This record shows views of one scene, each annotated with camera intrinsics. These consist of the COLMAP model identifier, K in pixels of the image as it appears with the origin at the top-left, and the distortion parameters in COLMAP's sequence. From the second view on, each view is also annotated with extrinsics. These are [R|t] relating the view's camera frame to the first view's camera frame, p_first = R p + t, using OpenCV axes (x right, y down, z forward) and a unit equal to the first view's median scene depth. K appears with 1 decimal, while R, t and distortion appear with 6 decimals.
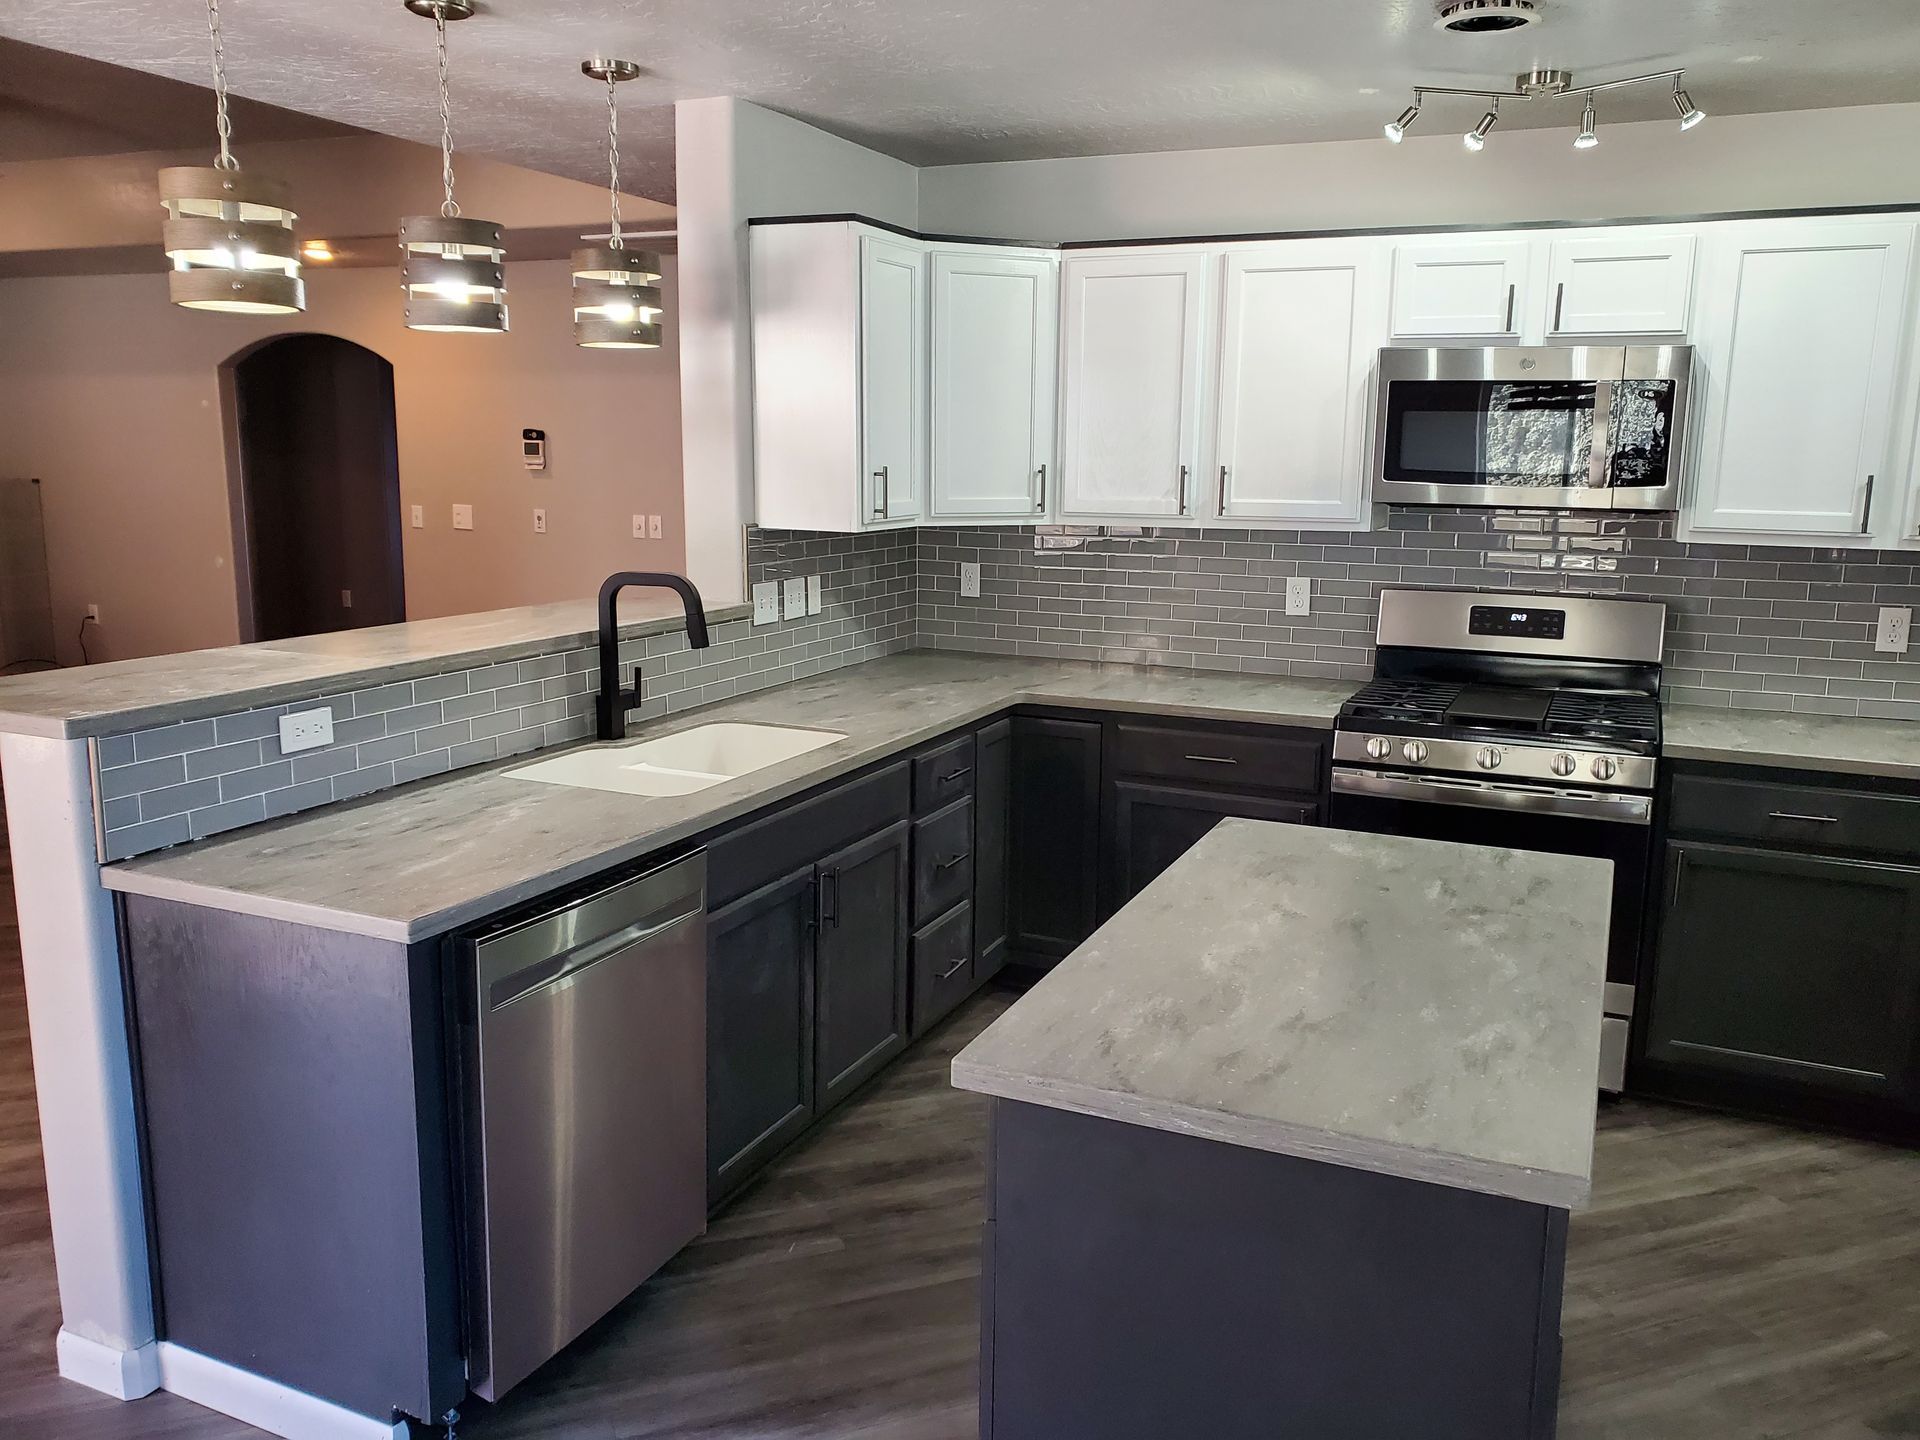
lens RADIAL K [[1496.5, 0, 960.0], [0, 1496.5, 720.0], [0, 0, 1]] dist [0.045655, -0.001327]
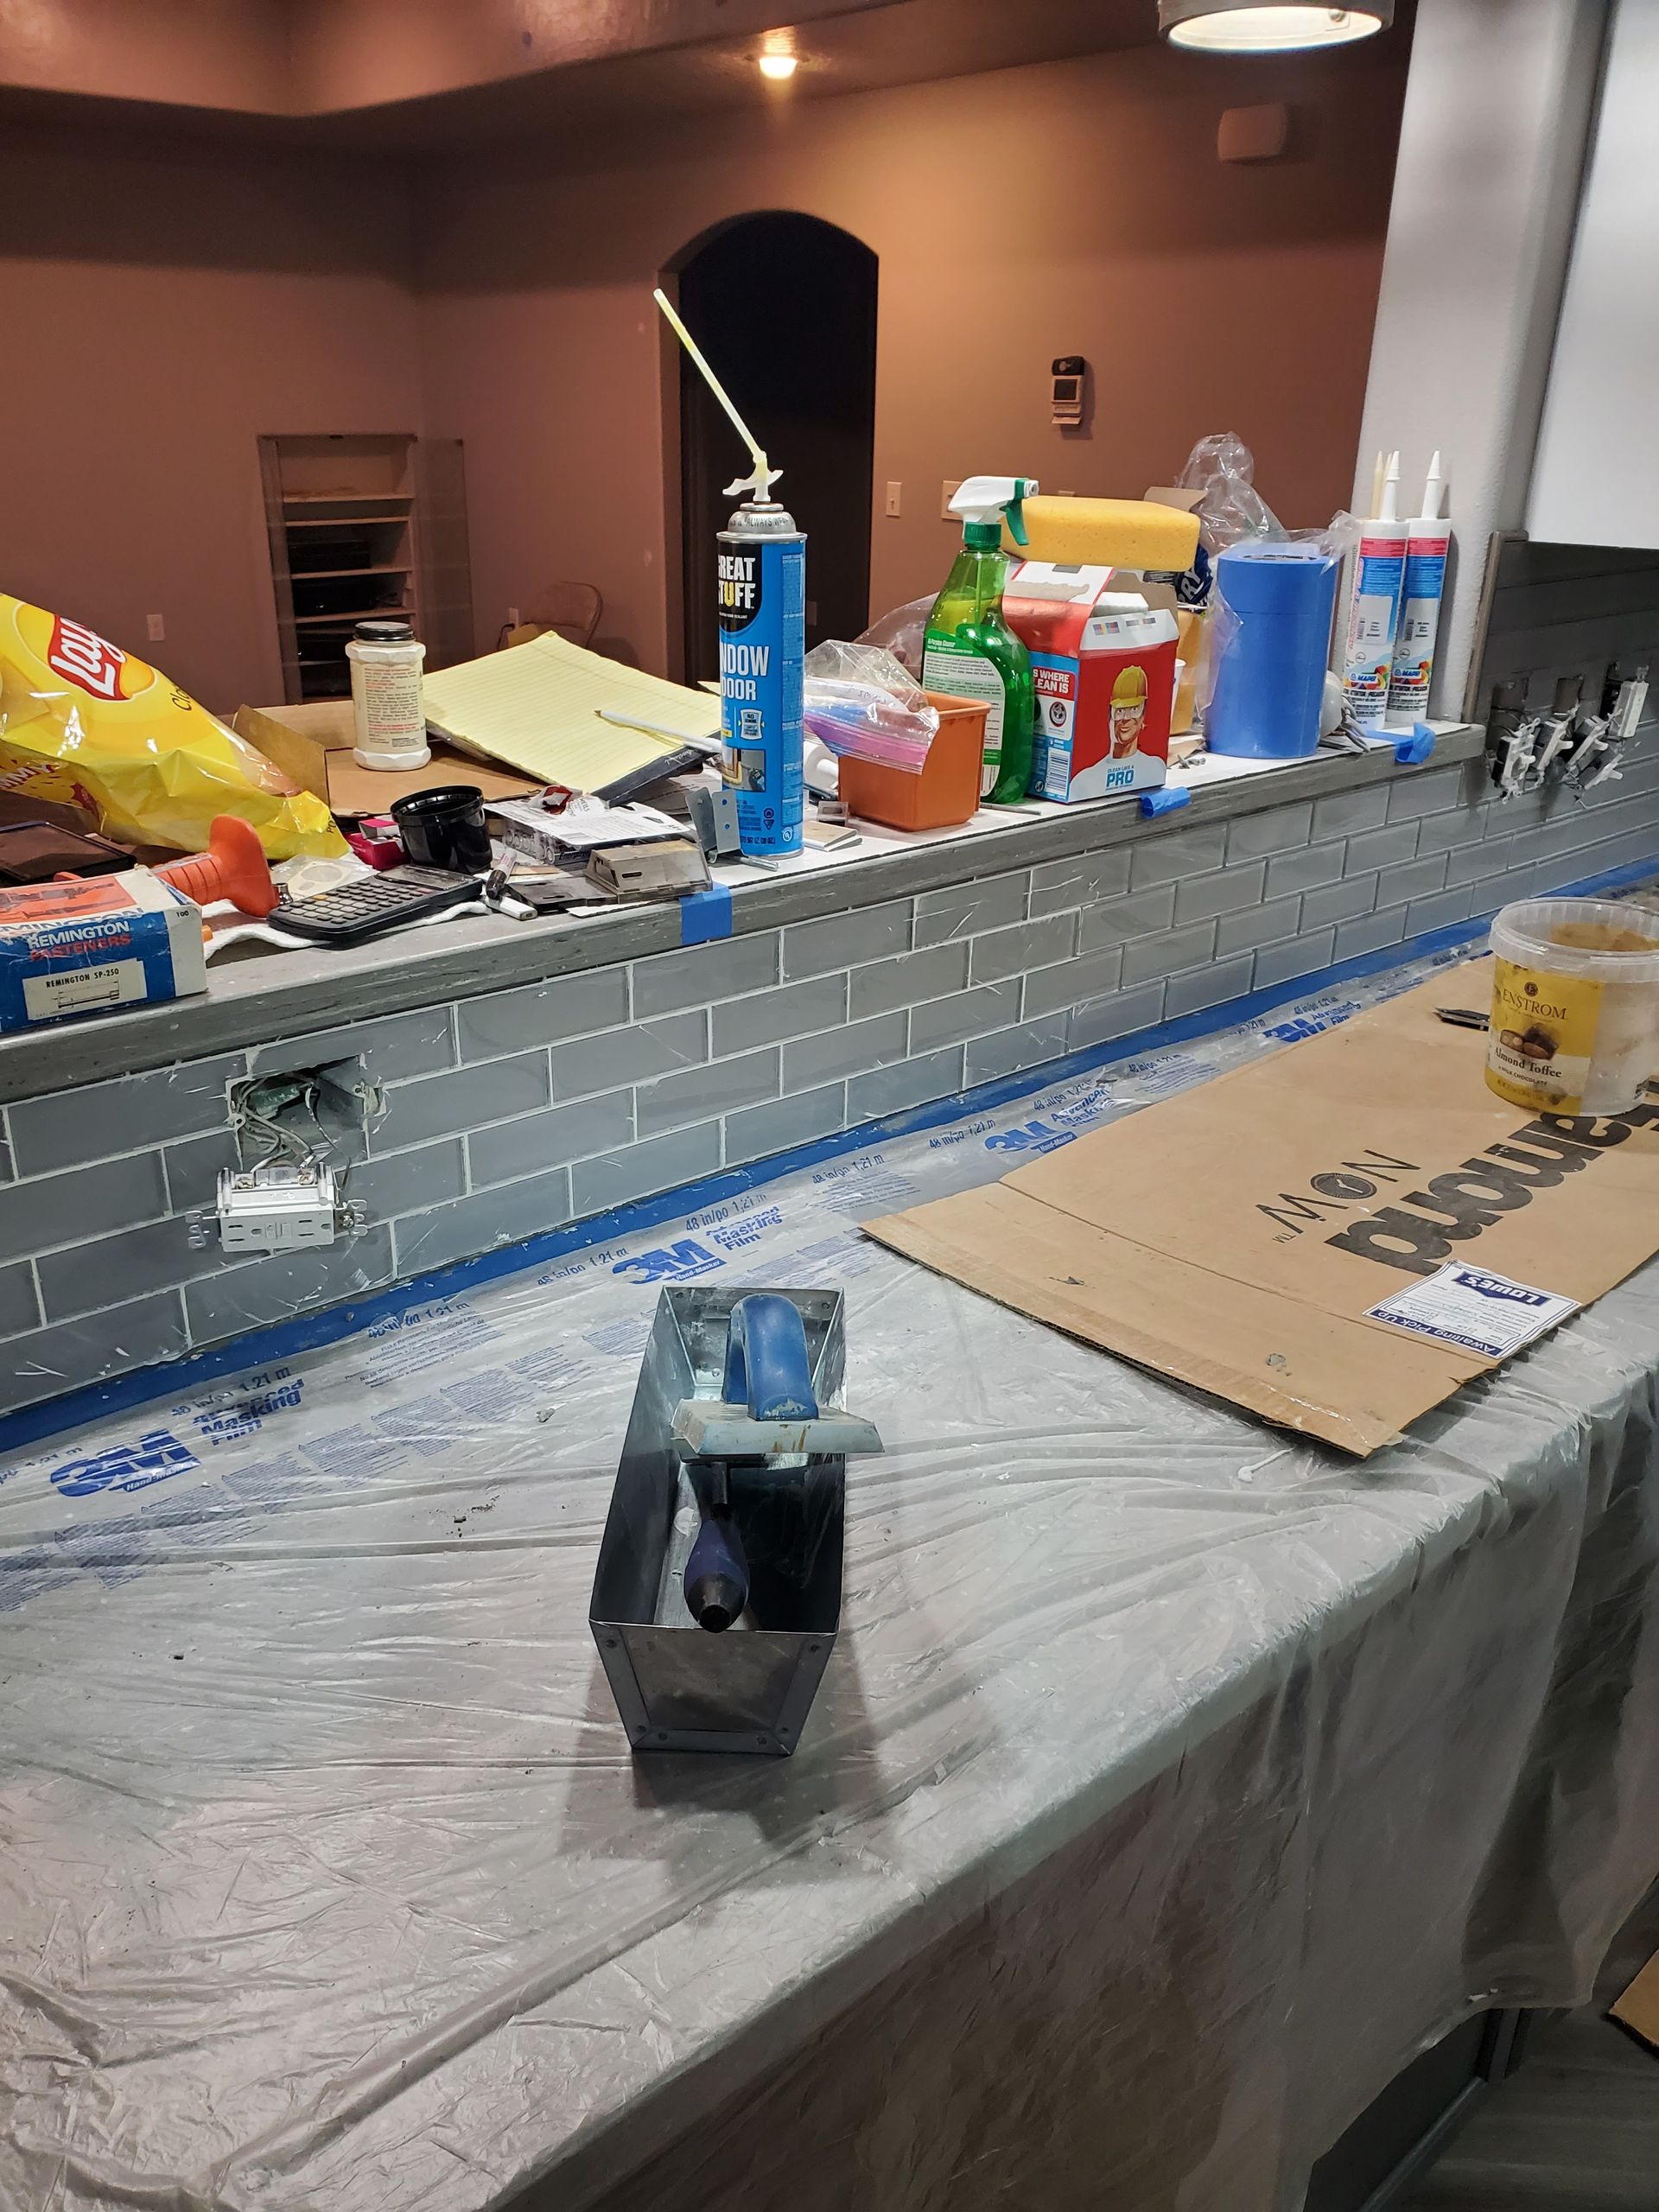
lens RADIAL K [[1724.1, 0, 829.5], [0, 1724.1, 1106.0], [0, 0, 1]] dist [0.045655, -0.001327]
pose [[0.917637, 0.152572, -0.366966, -0.060026], [-0.076457, 0.973897, 0.213725, -0.035159], [0.389996, -0.168065, 0.905349, 0.246903]]
